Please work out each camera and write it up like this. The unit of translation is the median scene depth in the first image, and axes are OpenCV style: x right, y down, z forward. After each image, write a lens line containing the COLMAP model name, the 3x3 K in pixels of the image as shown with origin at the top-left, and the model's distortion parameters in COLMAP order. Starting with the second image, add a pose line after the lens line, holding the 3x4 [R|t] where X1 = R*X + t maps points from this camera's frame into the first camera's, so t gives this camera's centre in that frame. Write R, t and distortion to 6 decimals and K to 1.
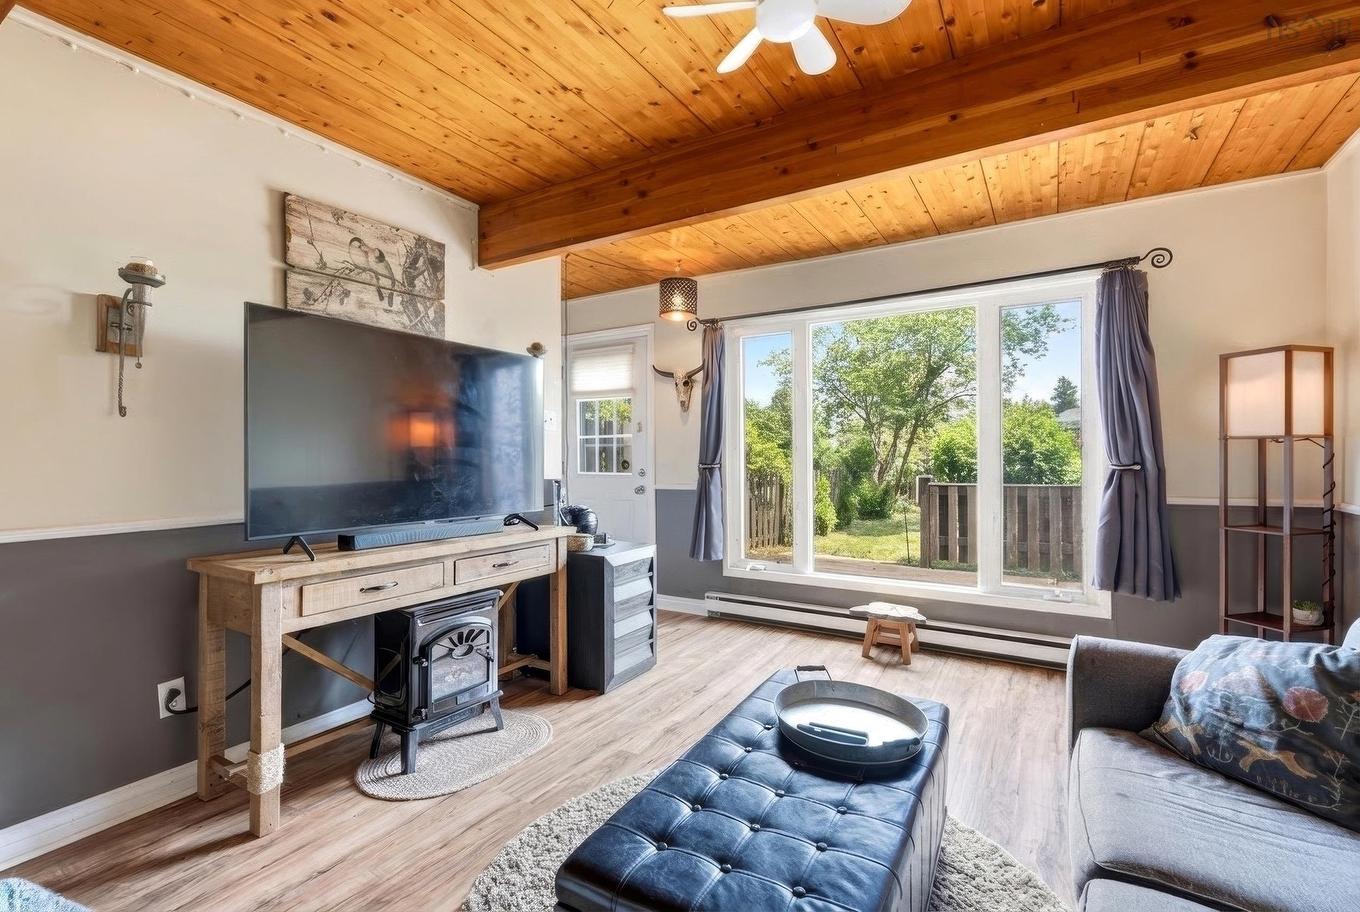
lens RADIAL K [[612.8, 0, 680.0], [0, 612.8, 456.0], [0, 0, 1]] dist [-0.000094, 0.000491]
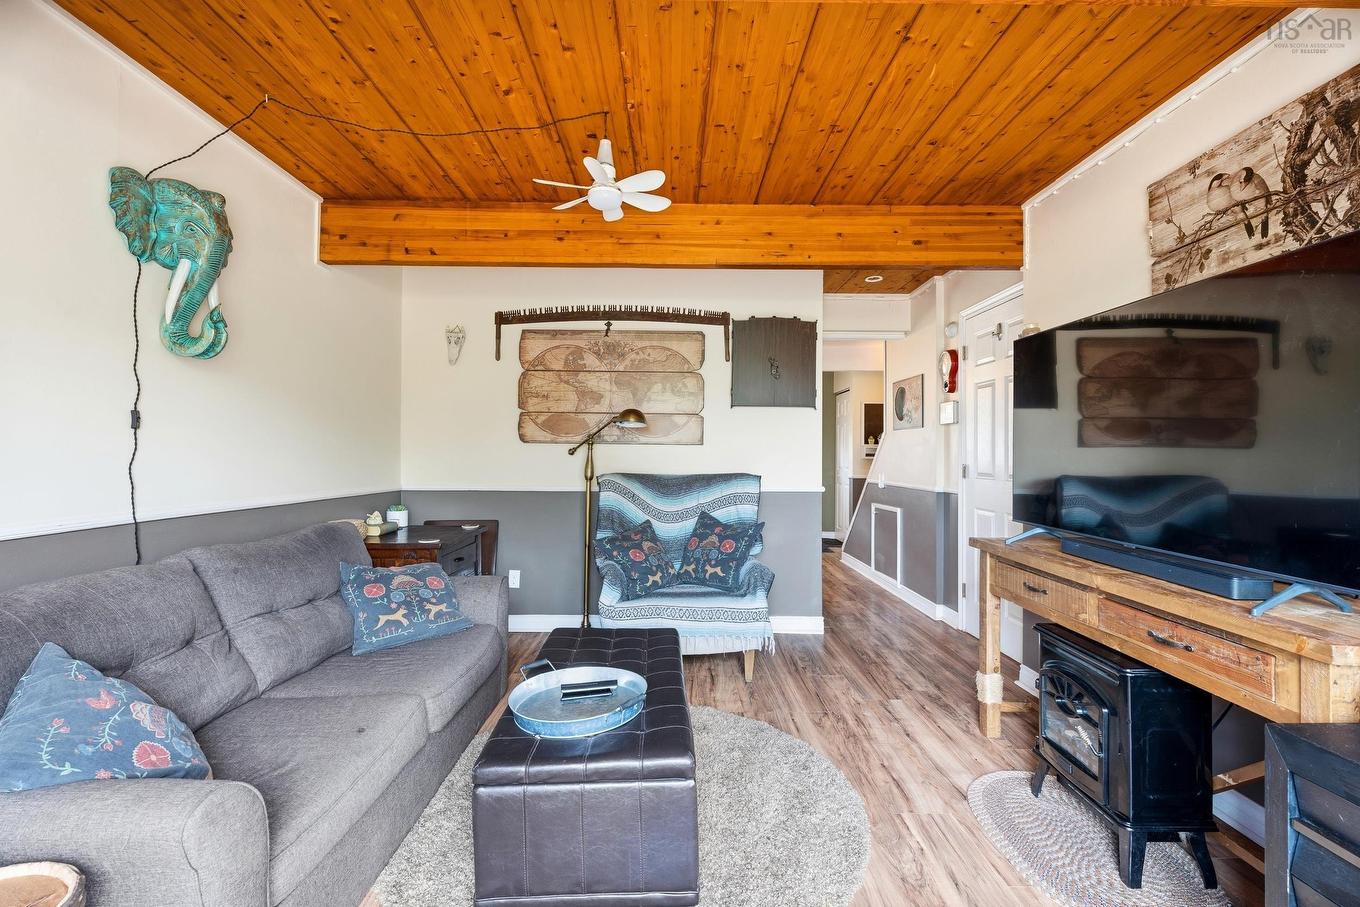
lens RADIAL K [[604.3, 0, 677.5], [0, 604.3, 447.9], [0, 0, 1]] dist [-0.001056, 0.000015]
pose [[-0.850822, -0.009641, -0.525366, 0.433002], [-0.006274, 0.999947, -0.008188, -0.003520], [0.525417, -0.003670, -0.850837, 1.254091]]
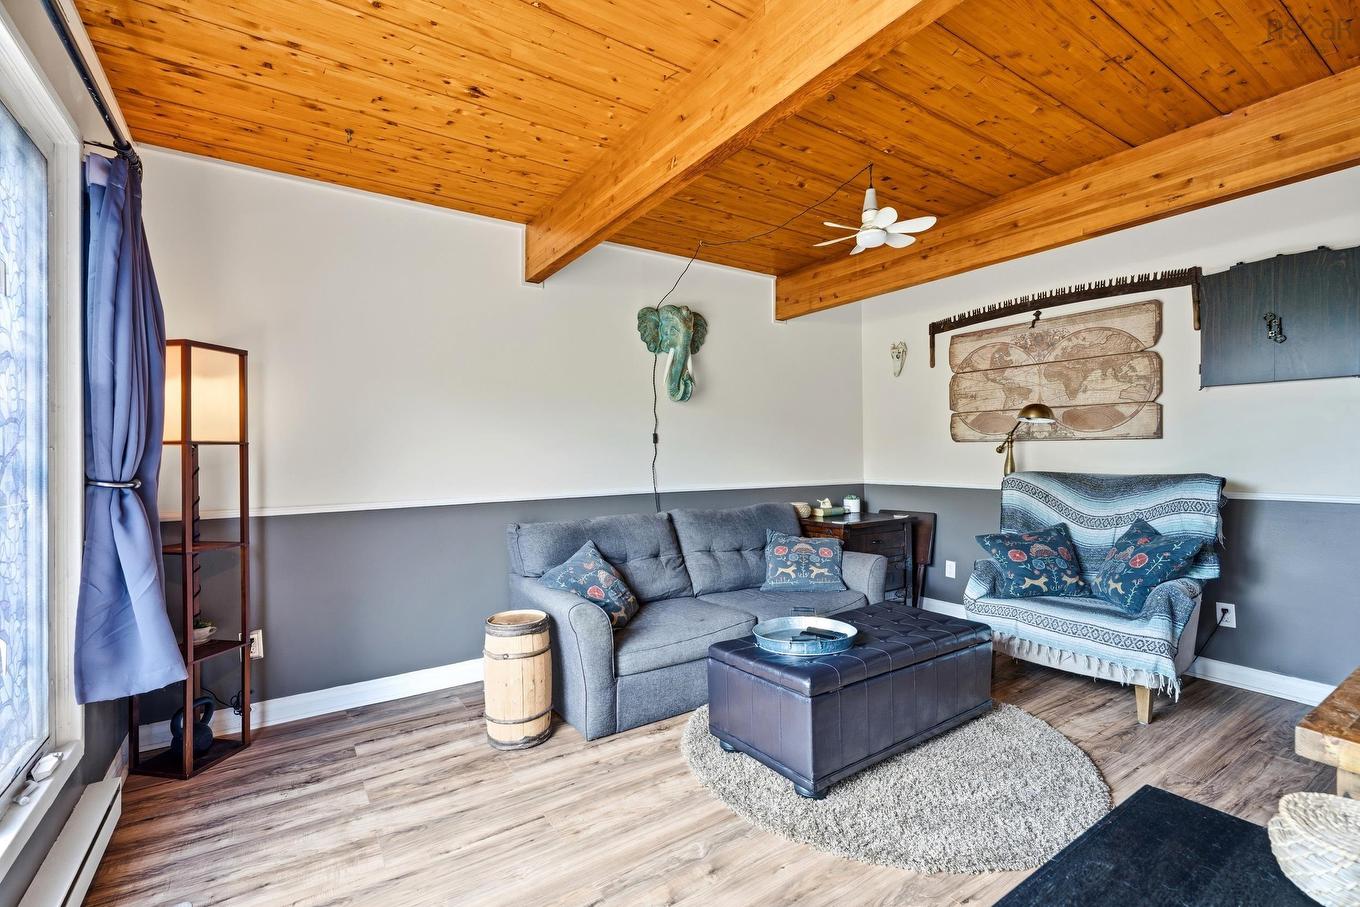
lens RADIAL K [[606.0, 0, 680.0], [0, 606.0, 453.5], [0, 0, 1]] dist [0.000757, 0.000460]
pose [[-0.905287, 0.010208, 0.424678, -0.047004], [0.011443, 0.999934, 0.000357, -0.004911], [-0.424647, 0.005183, -0.905344, 1.525803]]
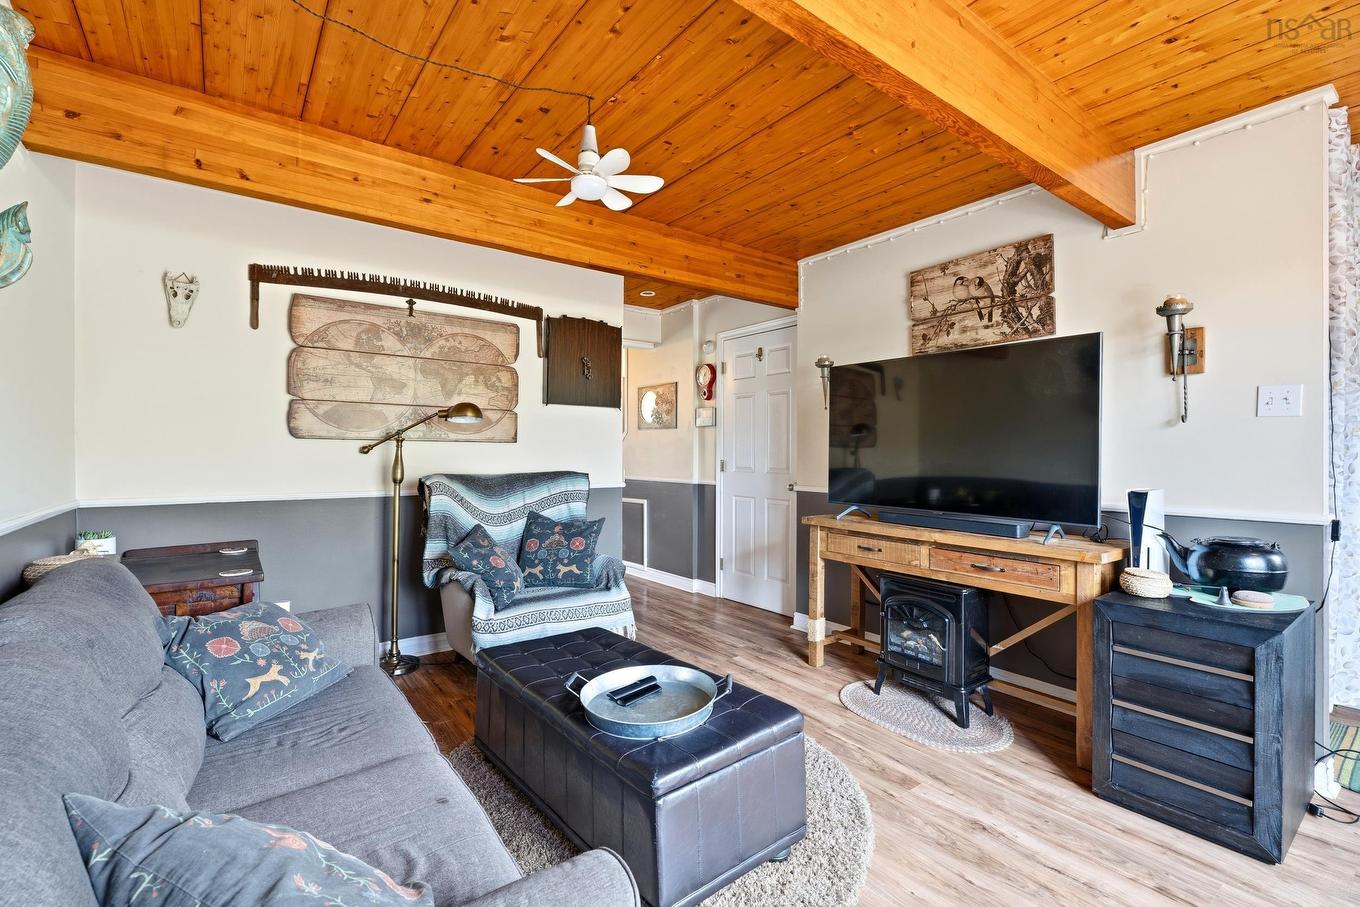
lens RADIAL K [[606.0, 0, 680.0], [0, 606.0, 453.5], [0, 0, 1]] dist [0.000757, 0.000460]
pose [[-0.371904, 0.000611, -0.928271, 0.781963], [-0.005594, 0.999980, 0.002899, -0.004489], [0.928255, 0.006271, -0.371893, 0.908939]]
